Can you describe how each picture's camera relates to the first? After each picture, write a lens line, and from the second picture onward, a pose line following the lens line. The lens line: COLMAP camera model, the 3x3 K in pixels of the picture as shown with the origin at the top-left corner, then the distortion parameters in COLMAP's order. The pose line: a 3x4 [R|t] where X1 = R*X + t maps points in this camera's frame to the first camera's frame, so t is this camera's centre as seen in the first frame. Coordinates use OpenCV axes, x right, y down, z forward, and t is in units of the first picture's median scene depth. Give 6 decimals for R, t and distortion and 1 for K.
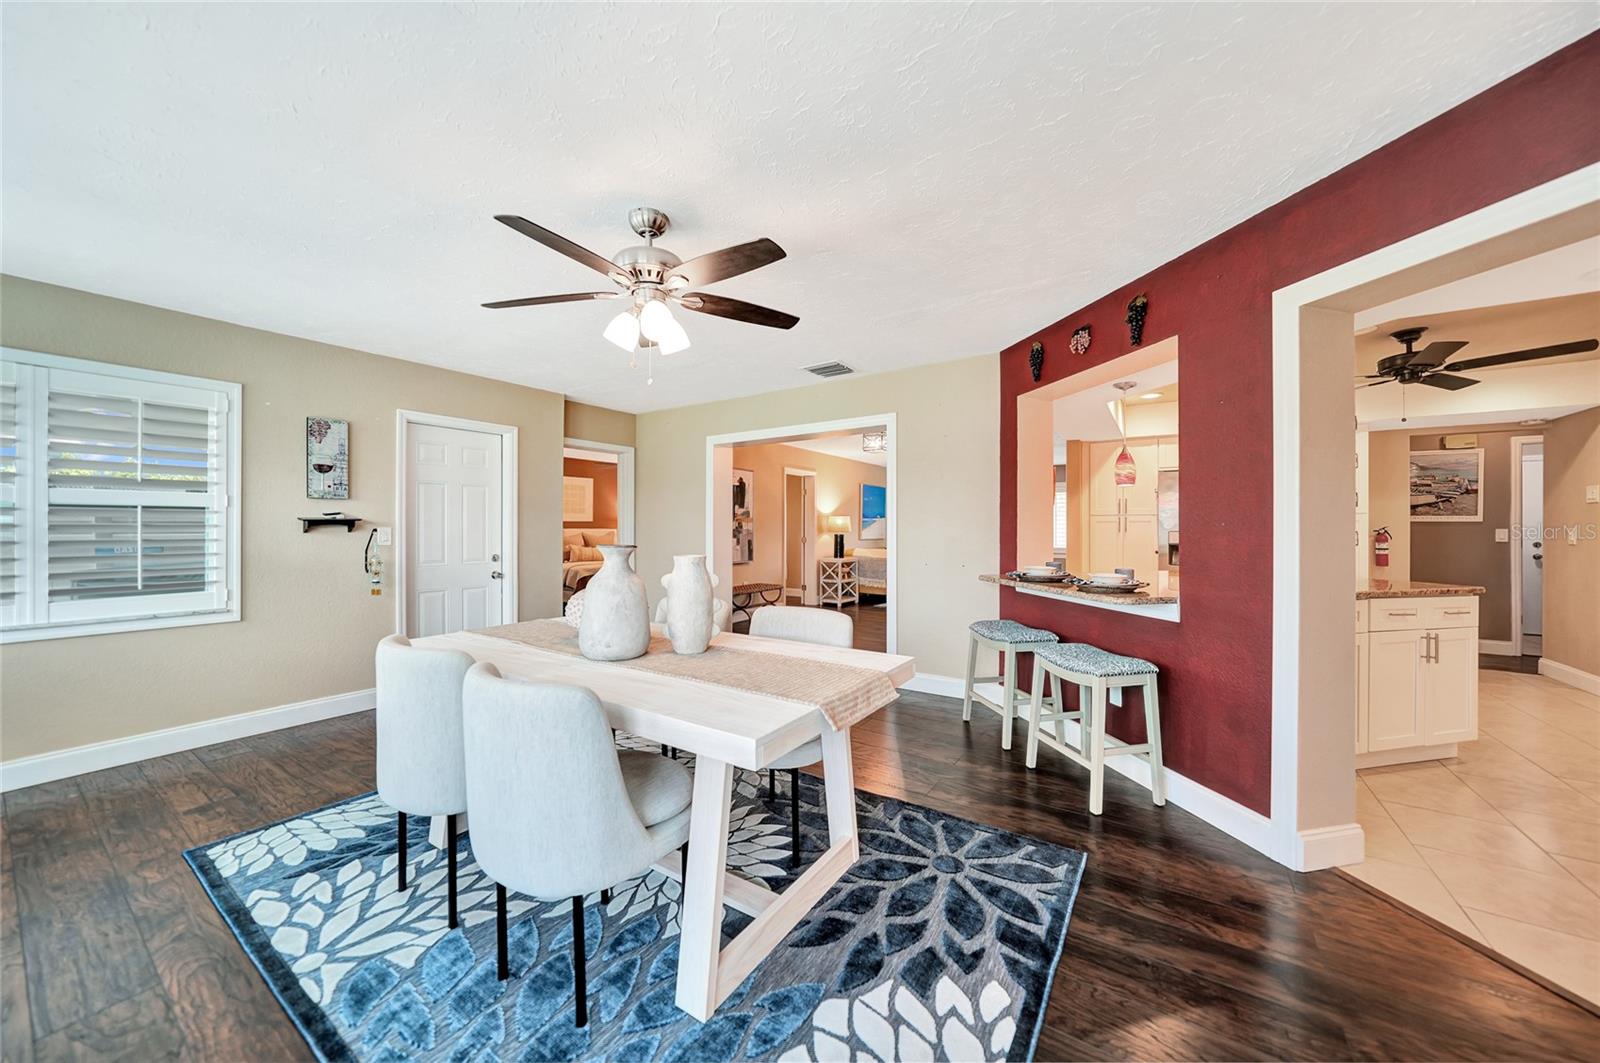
lens RADIAL K [[559.7, 0, 808.2], [0, 559.7, 526.5], [0, 0, 1]] dist [-0.019598, 0.004002]
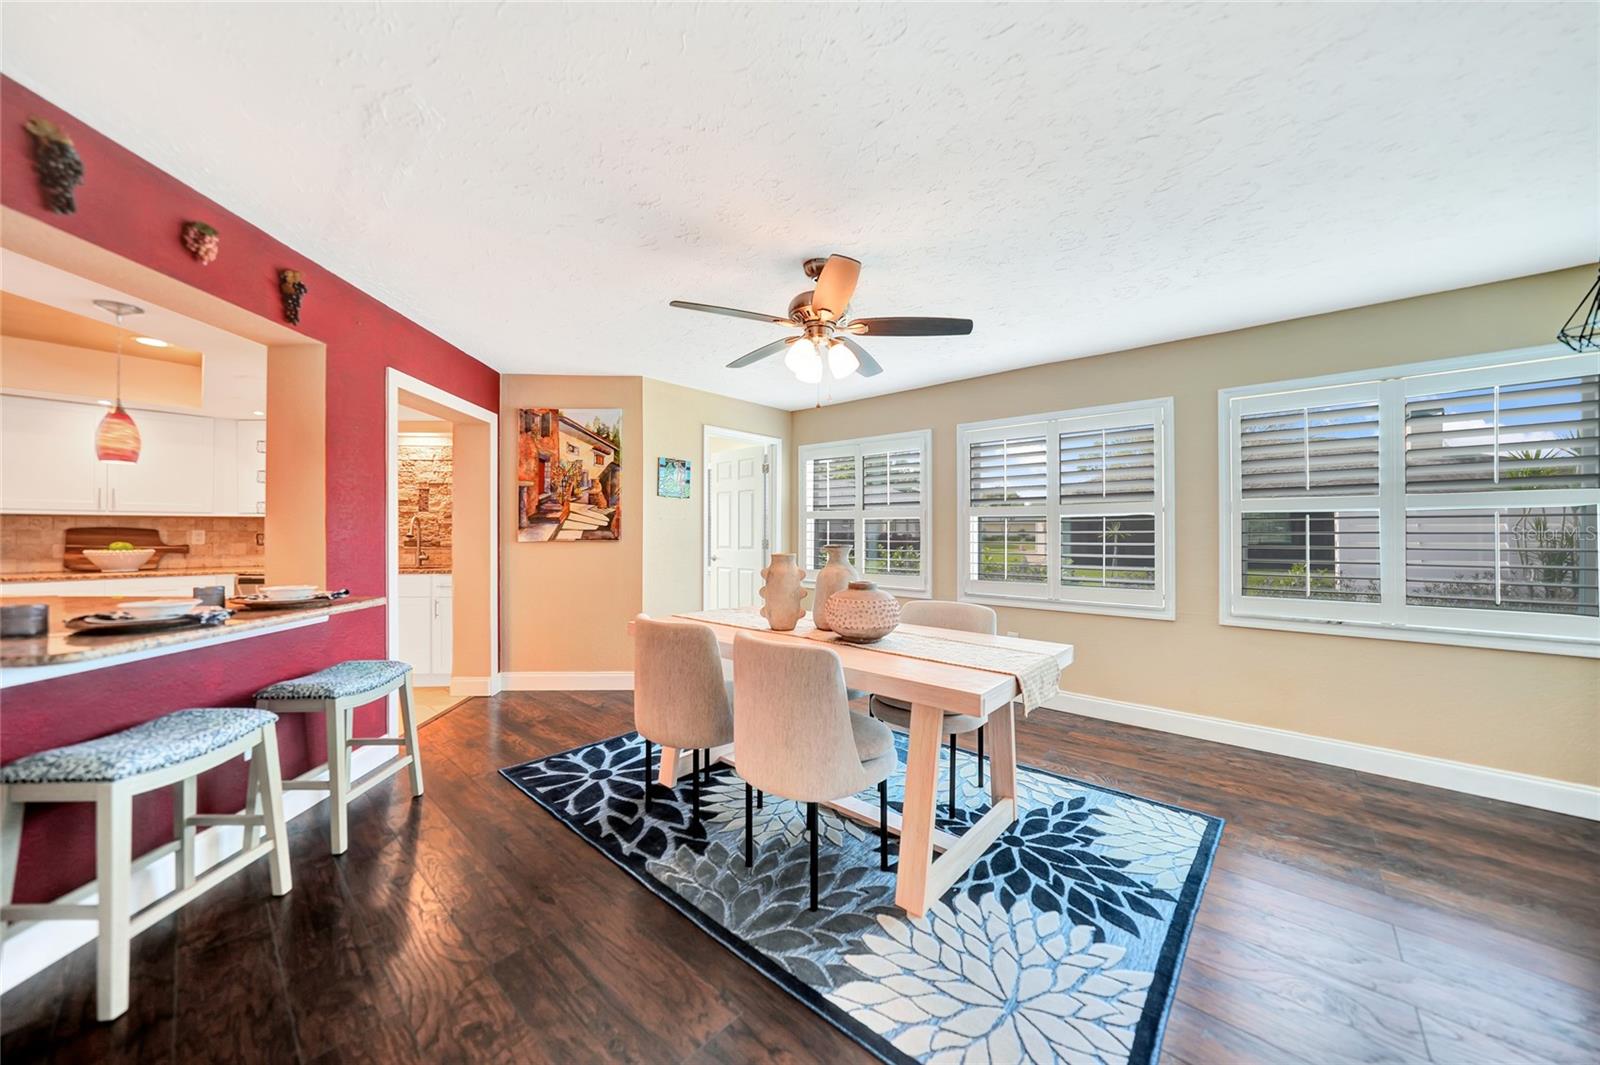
lens RADIAL K [[559.7, 0, 796.5], [0, 559.7, 533.1], [0, 0, 1]] dist [-0.019598, 0.004002]
pose [[-0.987638, -0.004415, 0.156690, -0.326784], [-0.004099, 0.999989, 0.002336, 0.000706], [-0.156698, 0.001665, -0.987645, 1.690450]]
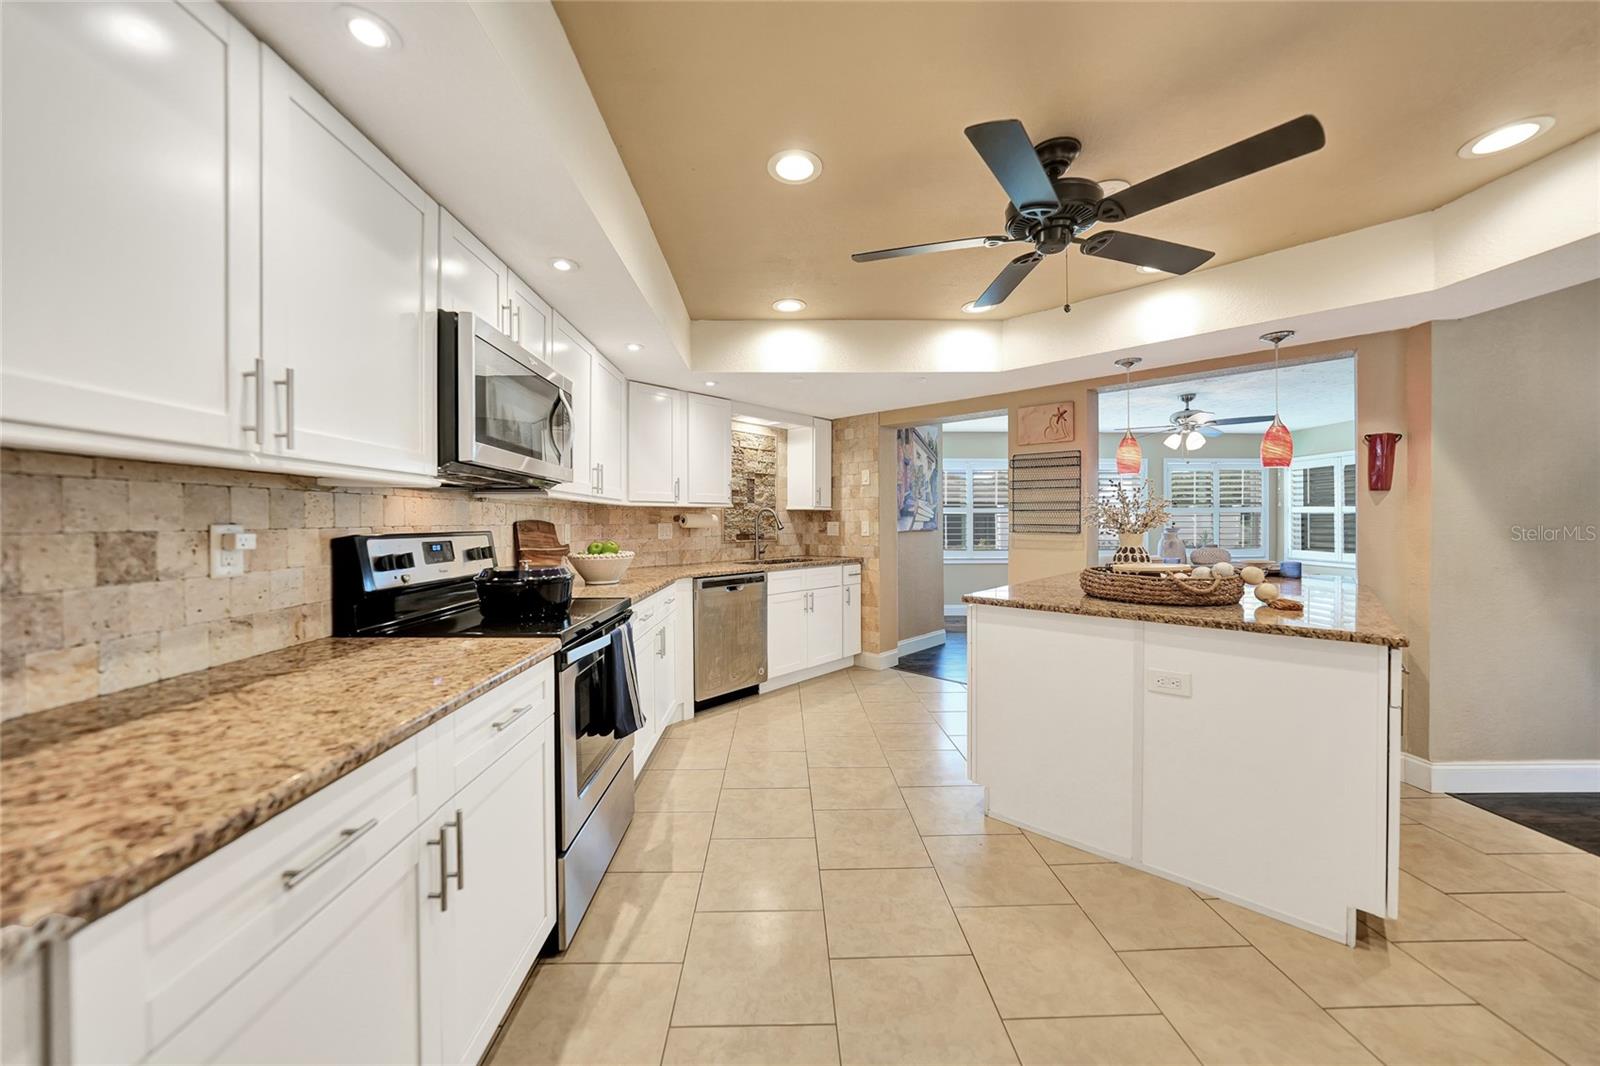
lens RADIAL K [[559.7, 0, 791.1], [0, 559.7, 525.4], [0, 0, 1]] dist [-0.019598, 0.004002]
pose [[-0.829291, 0.003965, -0.558803, 1.977586], [0.001506, 0.999987, 0.004860, 0.001560], [0.558815, 0.003189, -0.829286, 1.602153]]
